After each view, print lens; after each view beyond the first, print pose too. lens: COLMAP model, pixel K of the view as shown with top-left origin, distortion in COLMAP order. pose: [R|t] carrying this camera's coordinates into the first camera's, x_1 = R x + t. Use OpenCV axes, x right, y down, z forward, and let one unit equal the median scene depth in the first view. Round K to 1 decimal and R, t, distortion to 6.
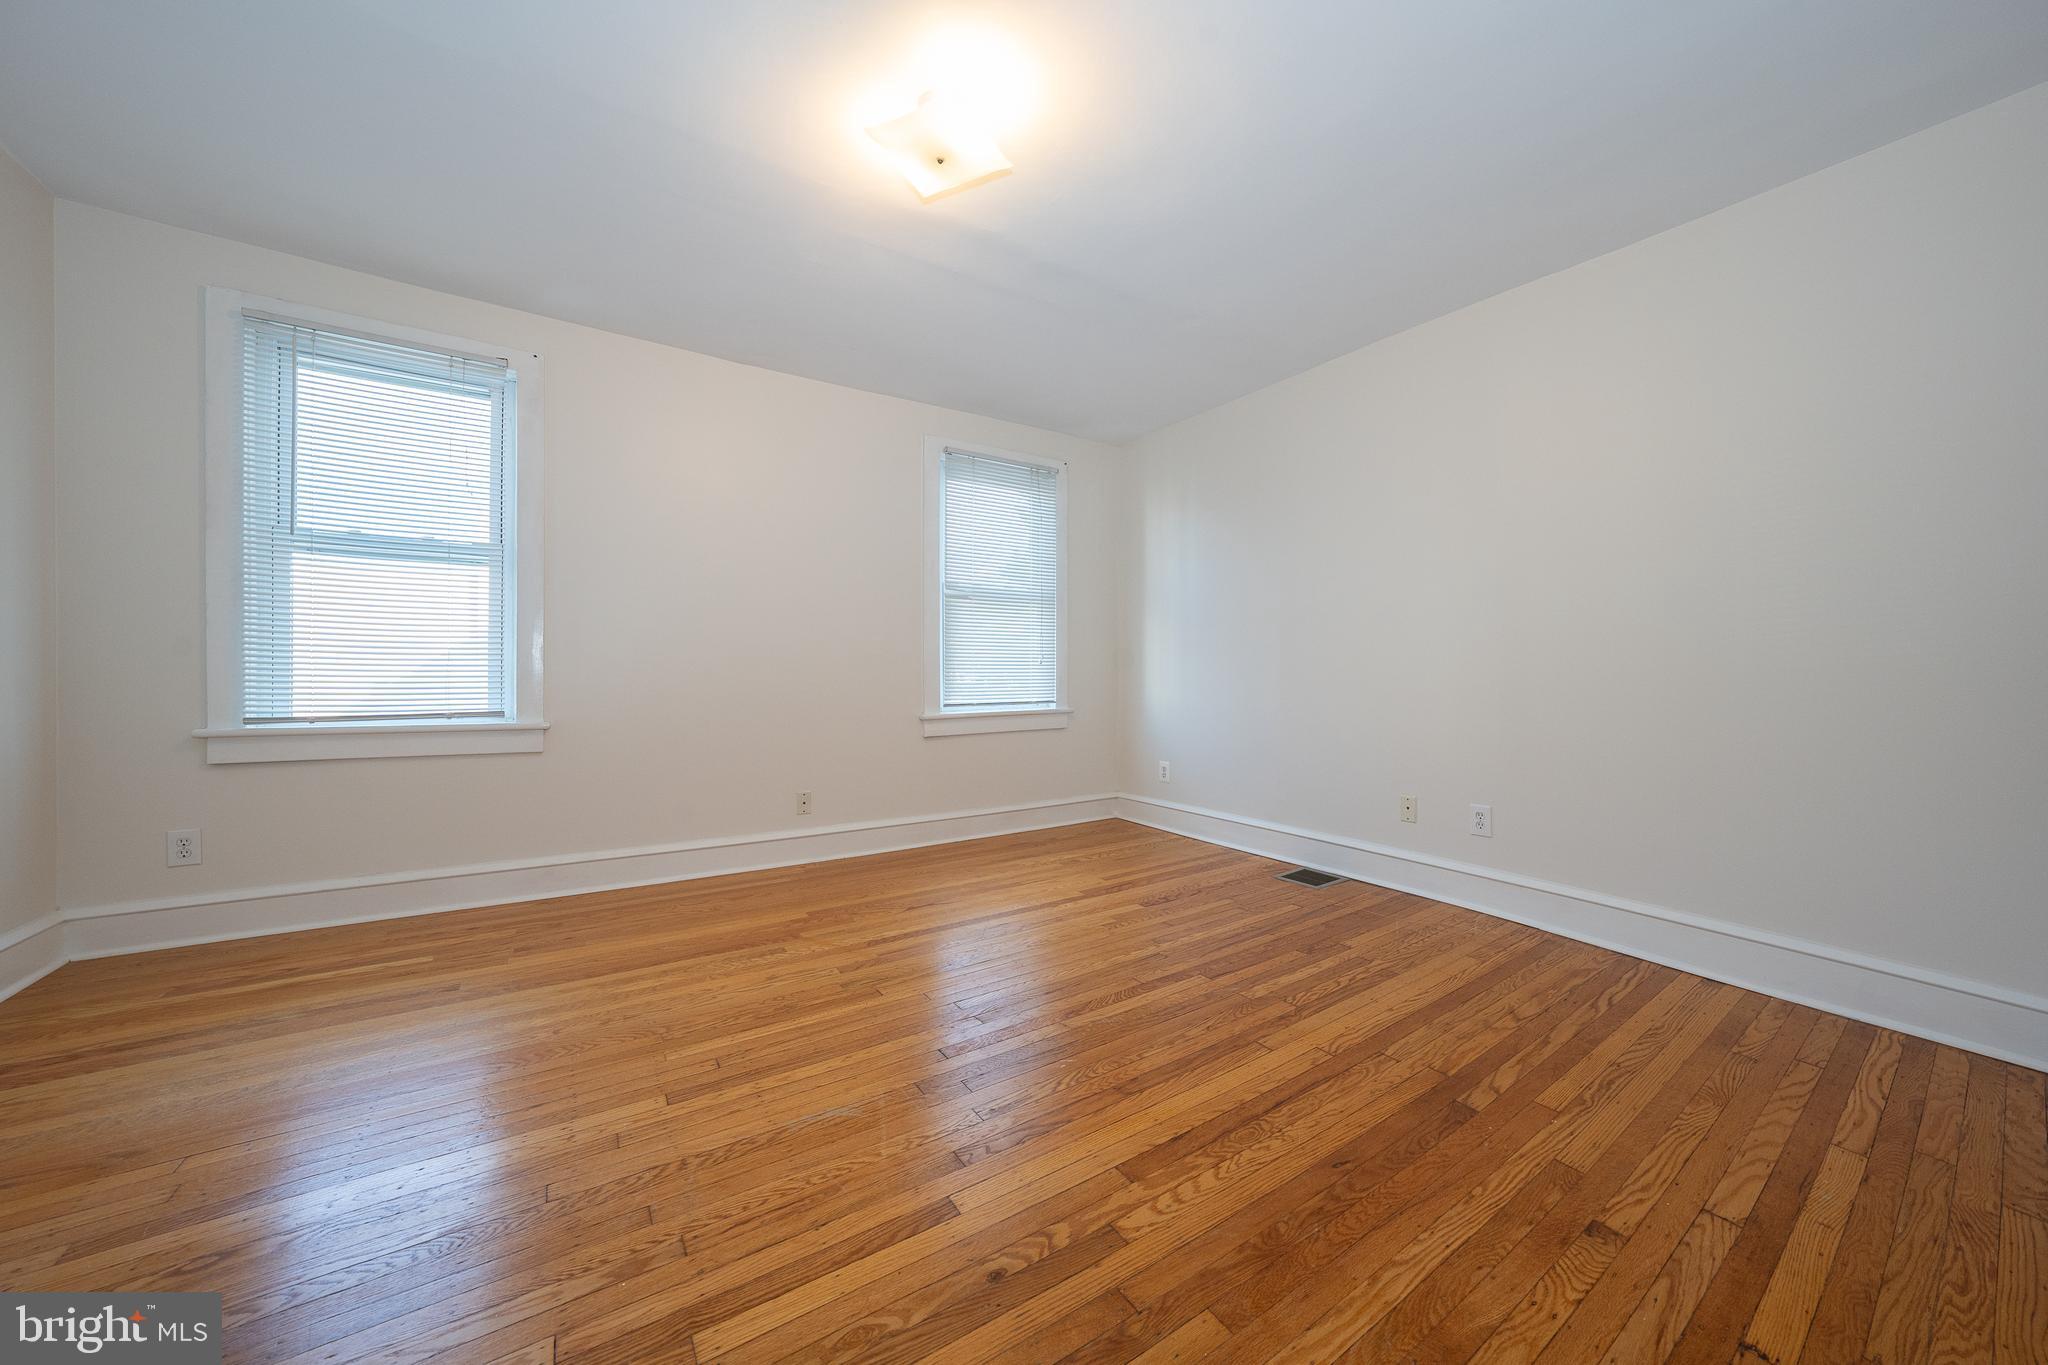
lens RADIAL K [[707.1, 0, 1022.4], [0, 707.1, 674.0], [0, 0, 1]] dist [-0.029624, 0.006470]
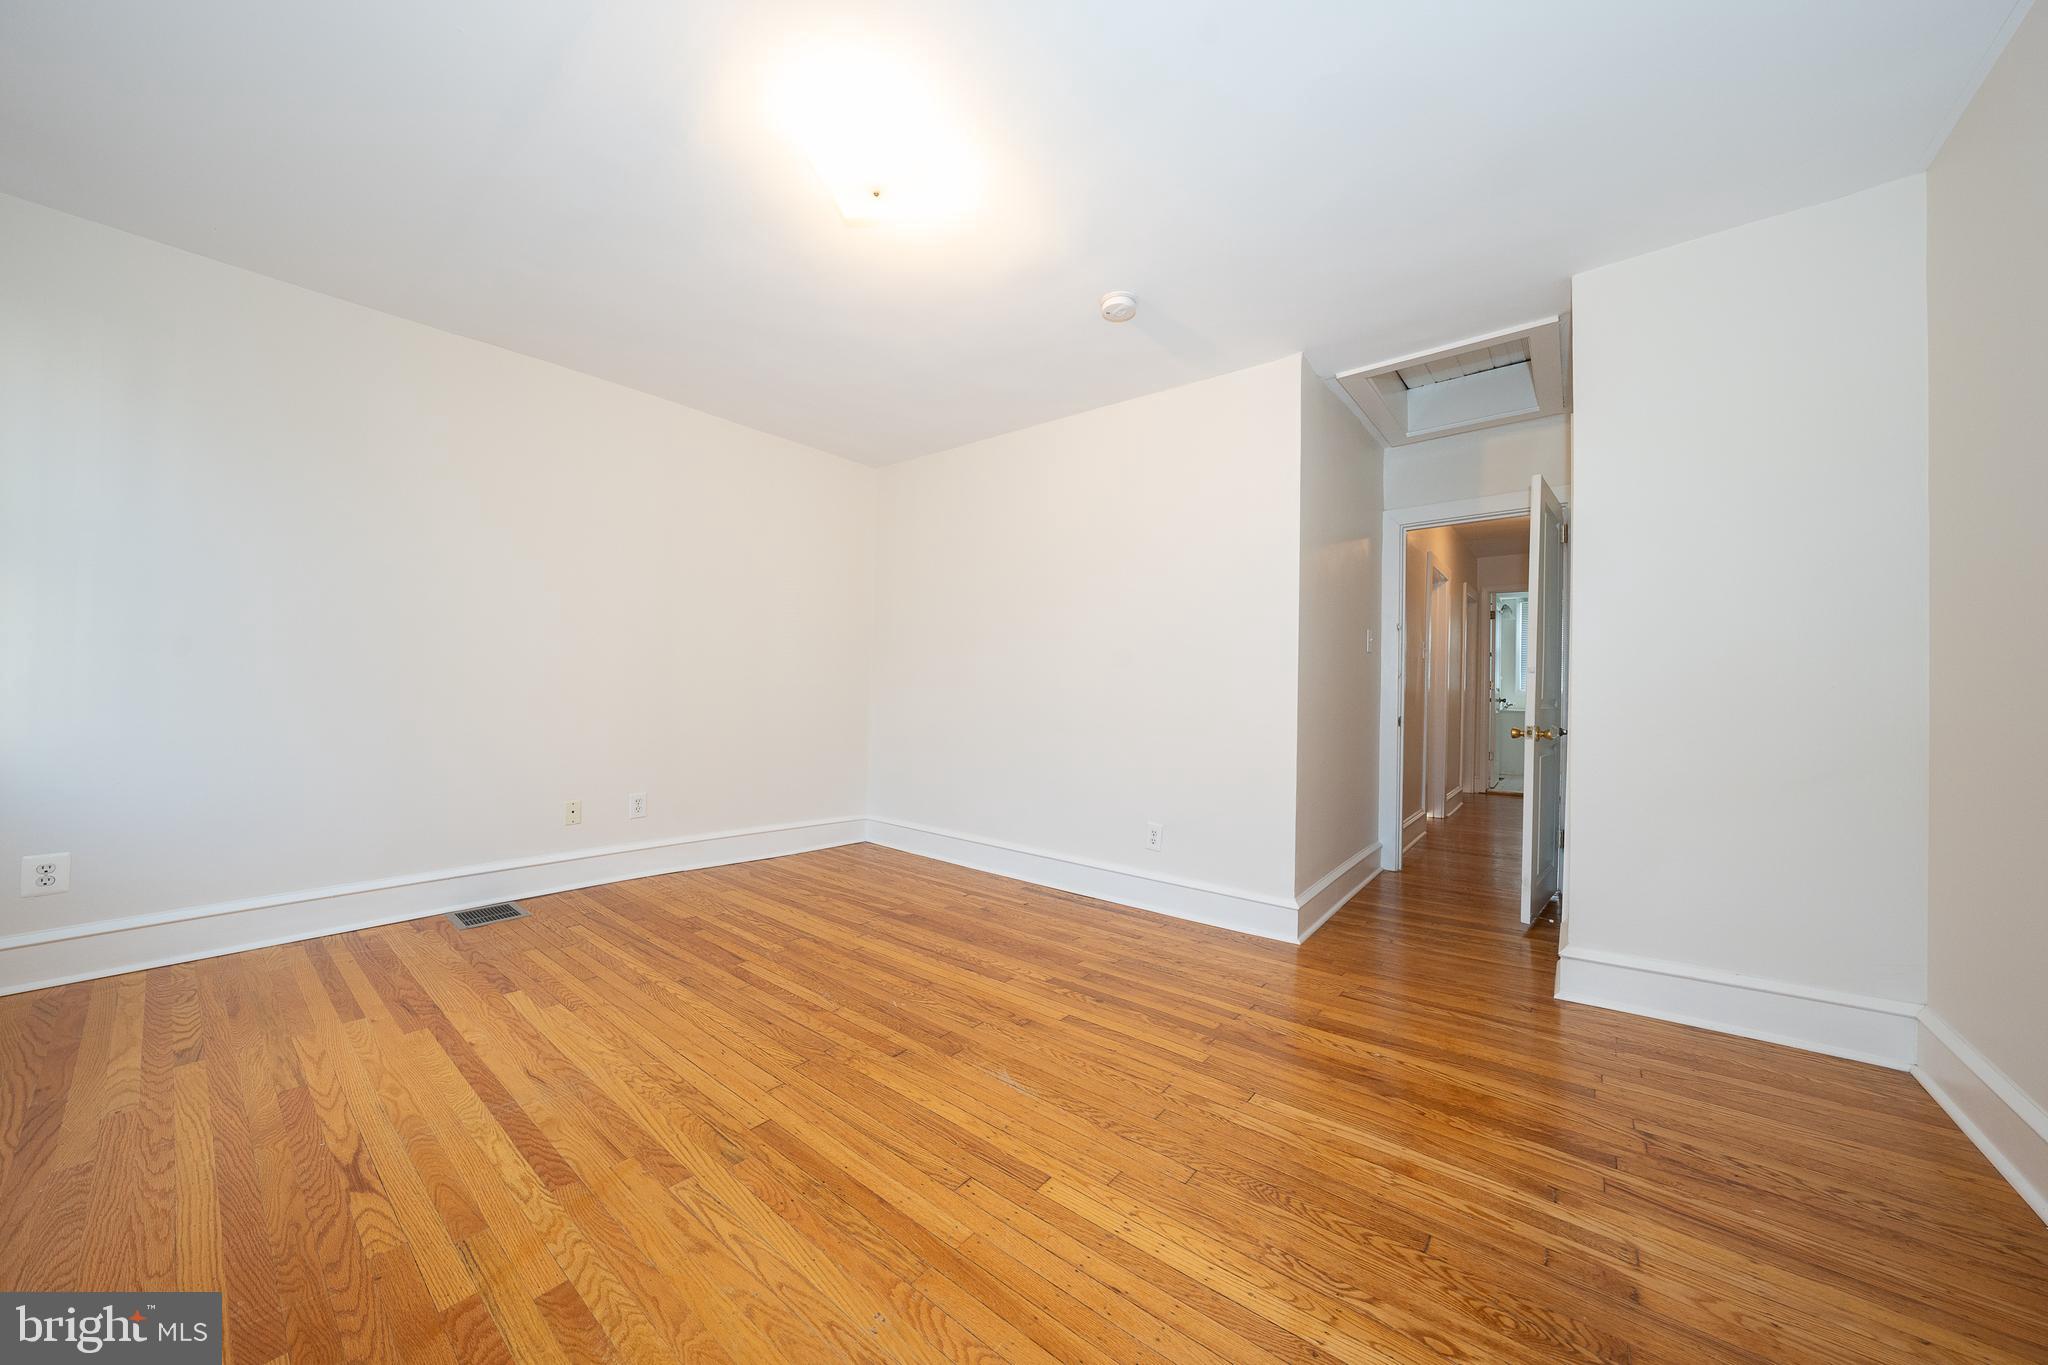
lens RADIAL K [[707.1, 0, 1022.4], [0, 707.1, 674.0], [0, 0, 1]] dist [-0.029624, 0.006470]
pose [[-0.298213, 0.007986, 0.954466, -0.968258], [-0.016859, 0.999765, -0.013632, -0.027504], [-0.954350, -0.020157, -0.298008, 0.922842]]
